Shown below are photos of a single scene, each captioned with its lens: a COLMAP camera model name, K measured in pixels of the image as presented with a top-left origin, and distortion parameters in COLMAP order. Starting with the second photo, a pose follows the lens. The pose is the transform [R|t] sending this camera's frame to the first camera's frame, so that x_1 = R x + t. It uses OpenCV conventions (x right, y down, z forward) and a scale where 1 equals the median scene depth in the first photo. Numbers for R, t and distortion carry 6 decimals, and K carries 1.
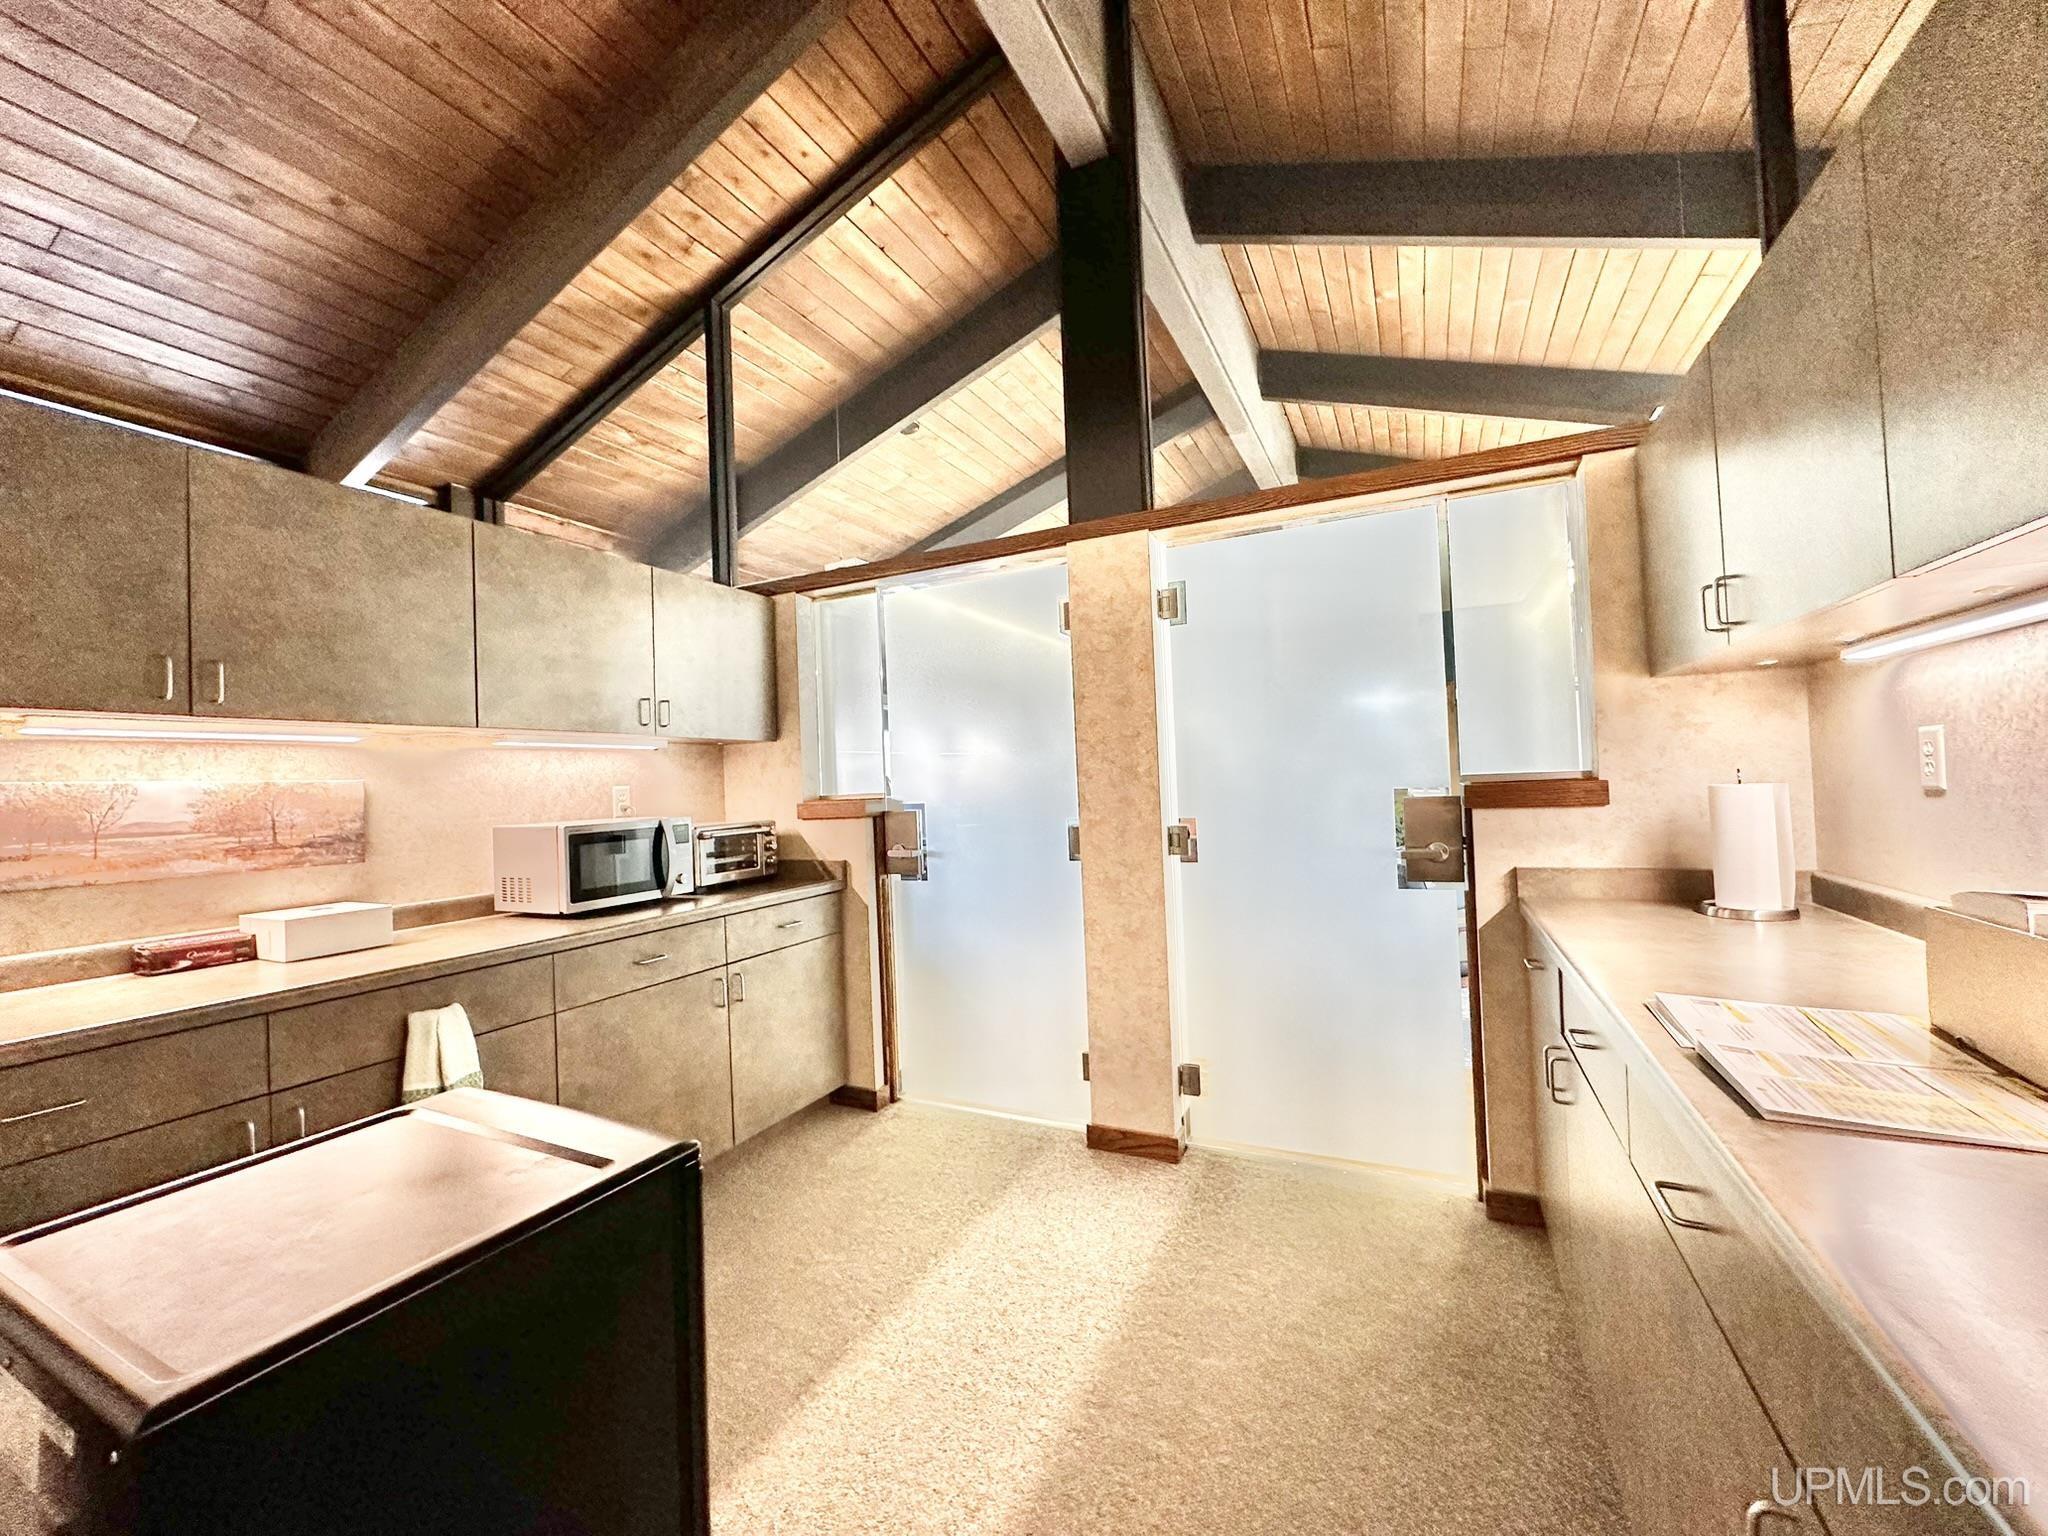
lens RADIAL K [[814.8, 0, 1020.7], [0, 814.8, 766.1], [0, 0, 1]] dist [-0.002214, 0.000144]
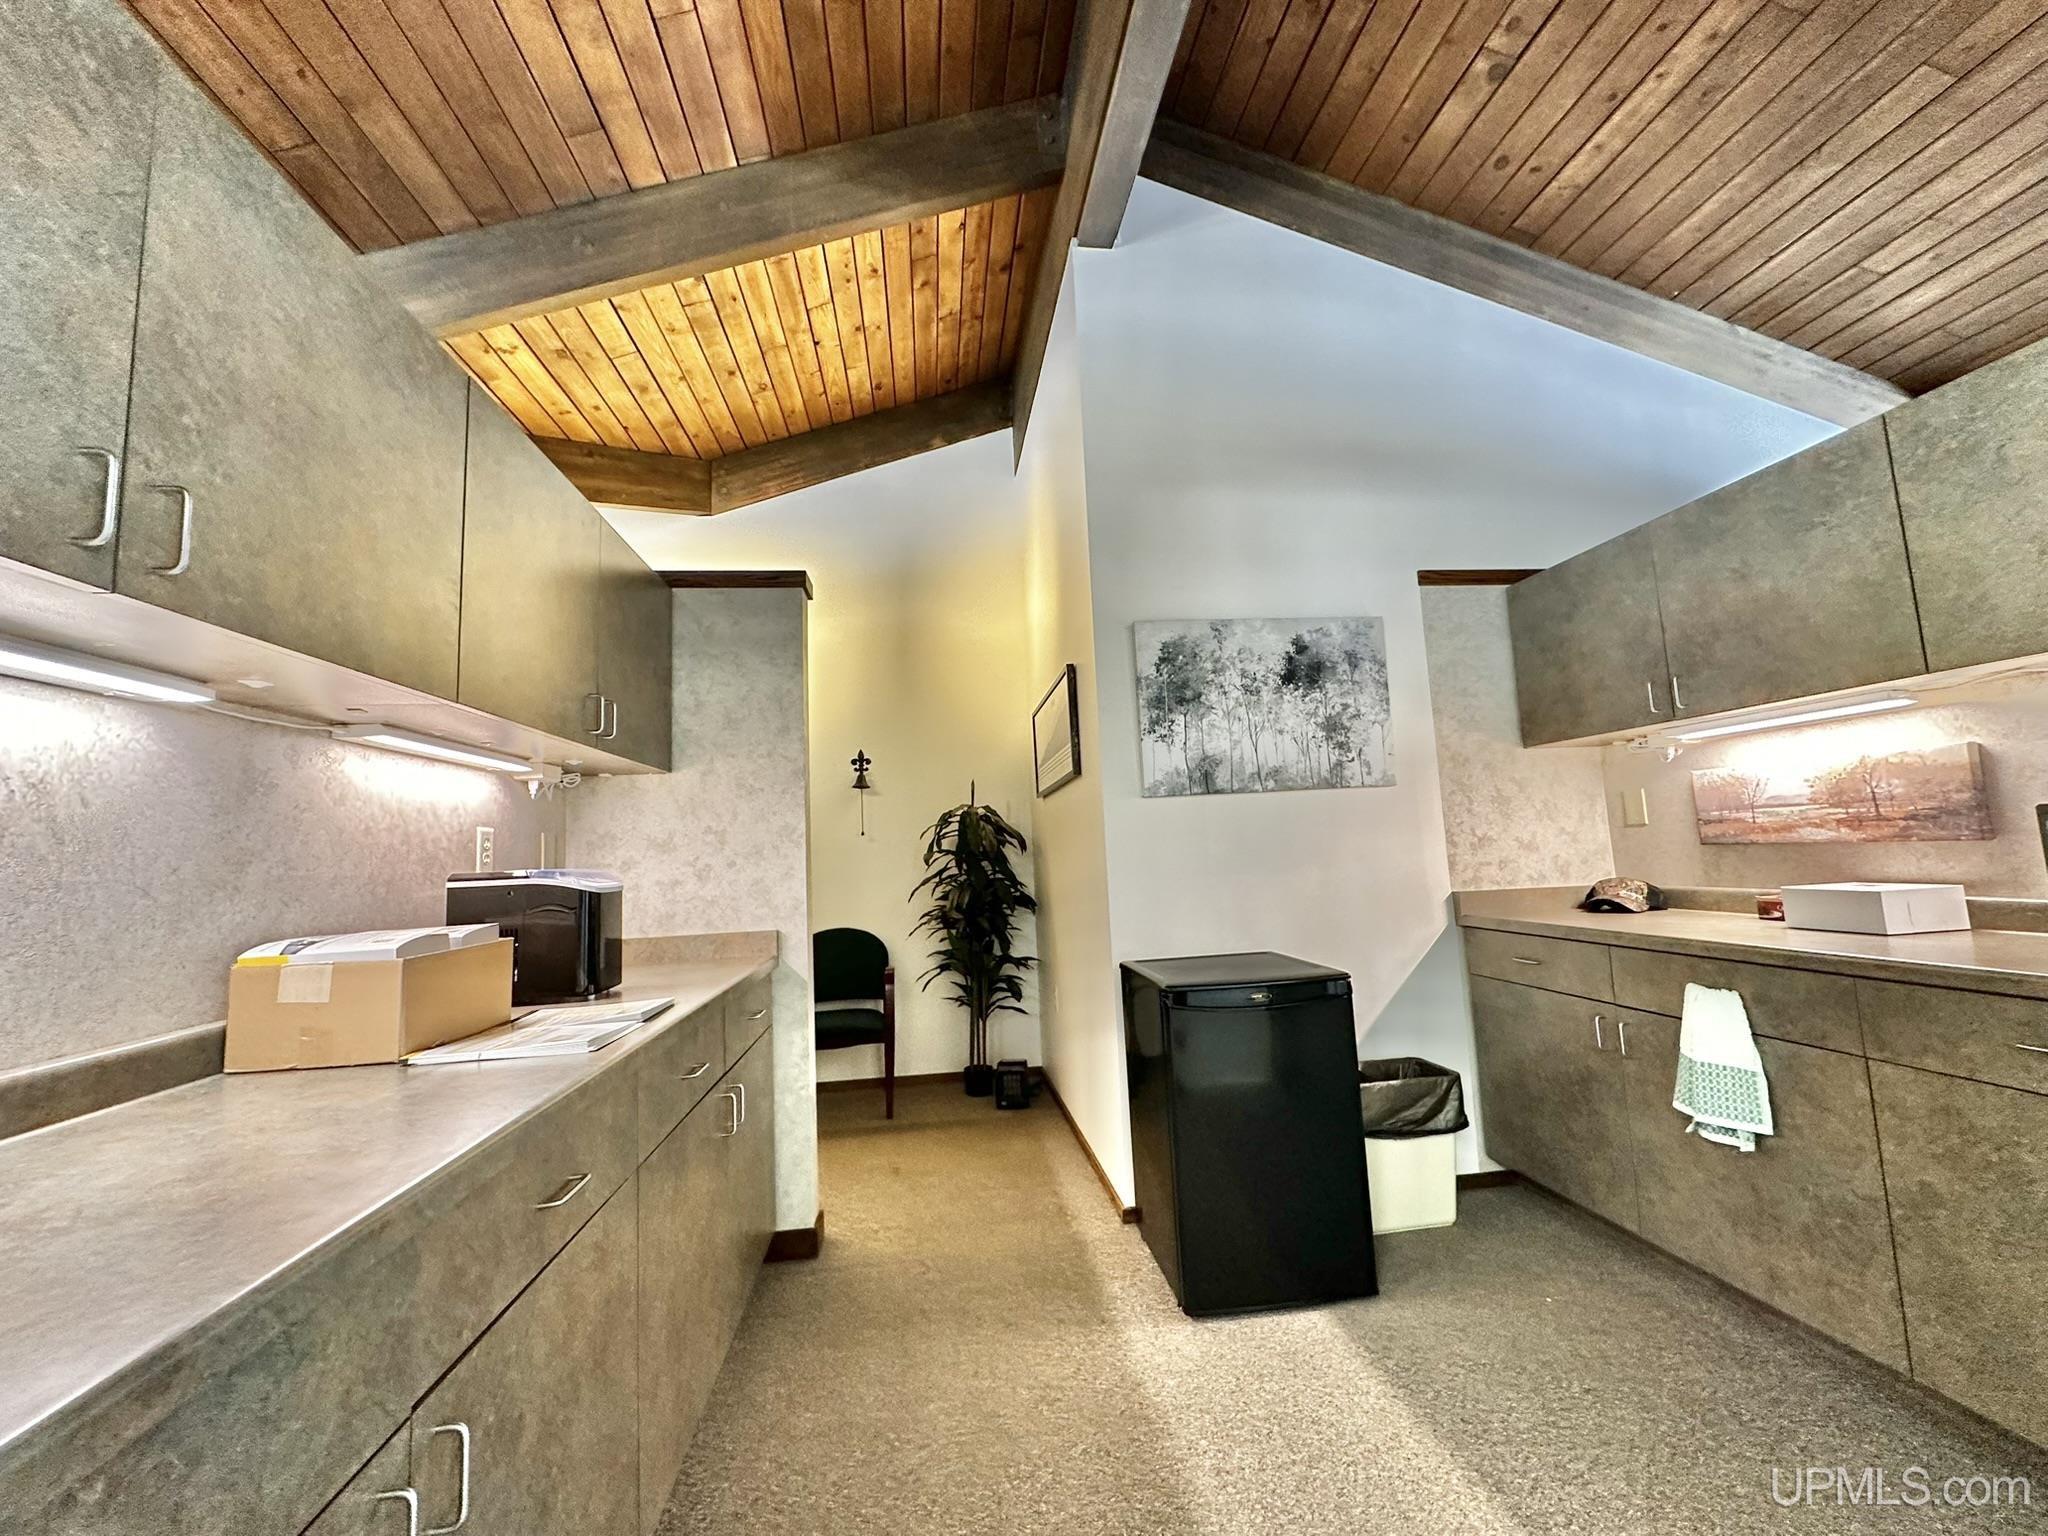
lens RADIAL K [[815.3, 0, 1021.3], [0, 815.3, 772.3], [0, 0, 1]] dist [-0.010153, 0.000025]
pose [[-0.837013, 0.021899, -0.546745, 0.507581], [0.090128, 0.991069, -0.098280, 0.046852], [0.539710, -0.131539, -0.831511, 1.291365]]
